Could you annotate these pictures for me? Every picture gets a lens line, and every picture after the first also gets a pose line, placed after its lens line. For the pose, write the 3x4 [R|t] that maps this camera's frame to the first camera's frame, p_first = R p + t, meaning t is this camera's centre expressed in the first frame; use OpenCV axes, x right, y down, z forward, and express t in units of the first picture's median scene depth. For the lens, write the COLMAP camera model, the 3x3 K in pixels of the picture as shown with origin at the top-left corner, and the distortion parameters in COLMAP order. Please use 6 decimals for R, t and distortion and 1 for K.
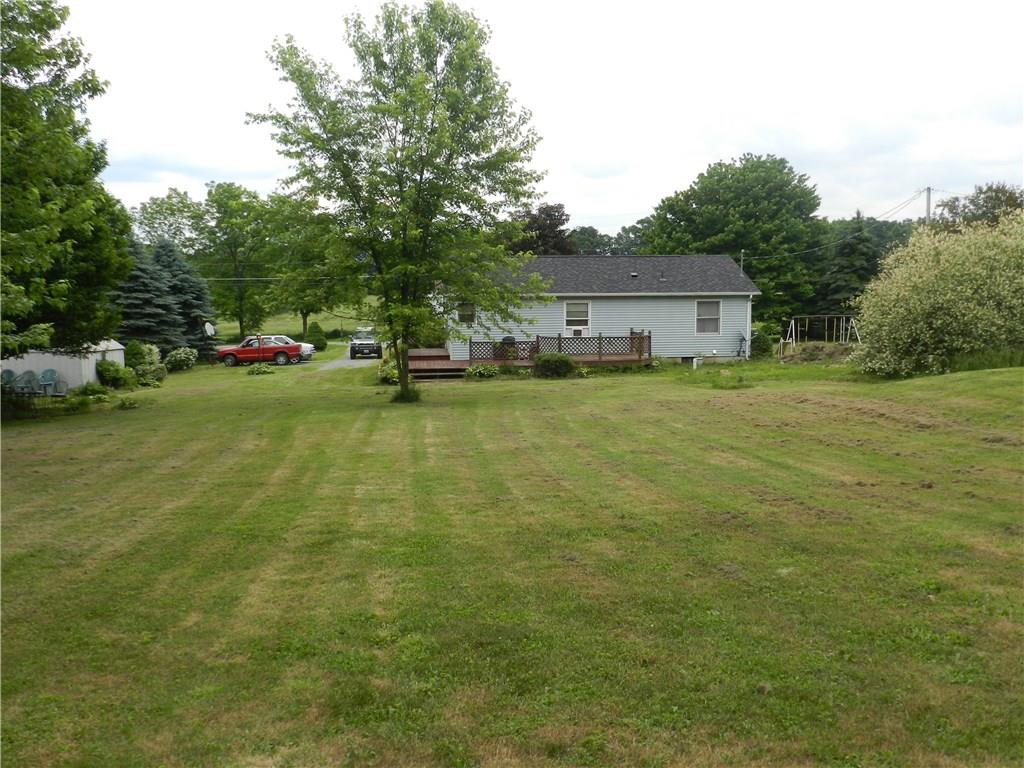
lens RADIAL K [[982.9, 0, 512.0], [0, 982.9, 384.0], [0, 0, 1]] dist [0.005805, 0.002127]
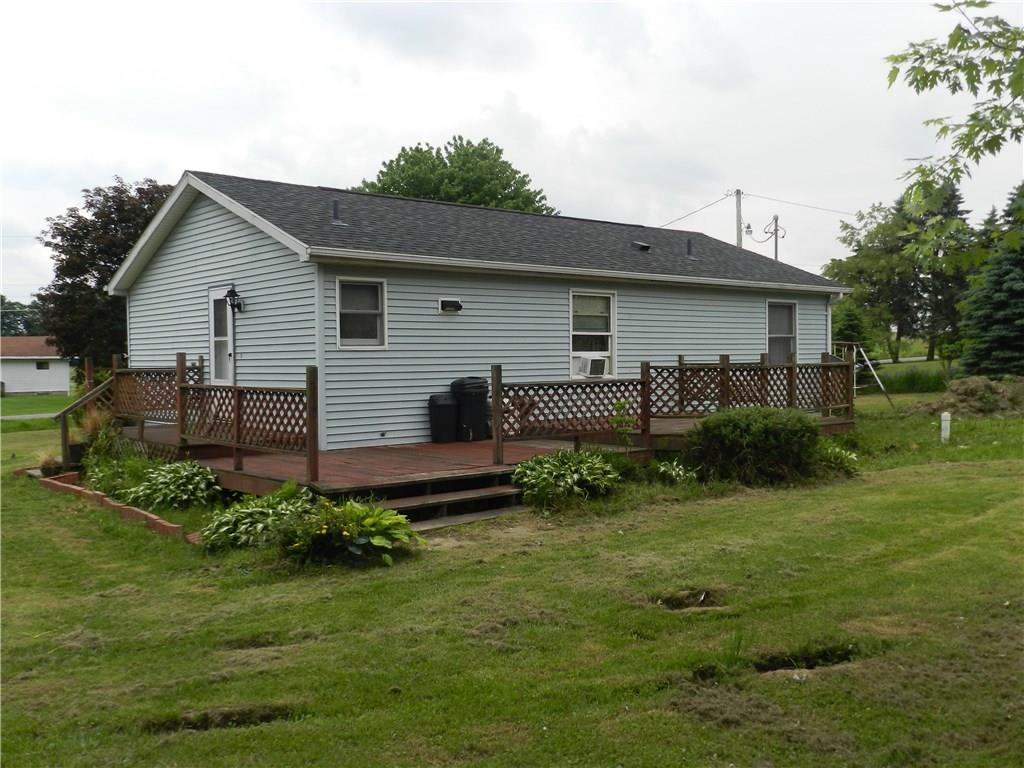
lens RADIAL K [[982.9, 0, 512.0], [0, 982.9, 384.0], [0, 0, 1]] dist [0.005805, 0.002127]
pose [[0.830516, -0.013923, 0.556820, -0.190023], [0.060612, 0.996010, -0.065499, -0.020586], [-0.553687, 0.088148, 0.828047, 0.680597]]
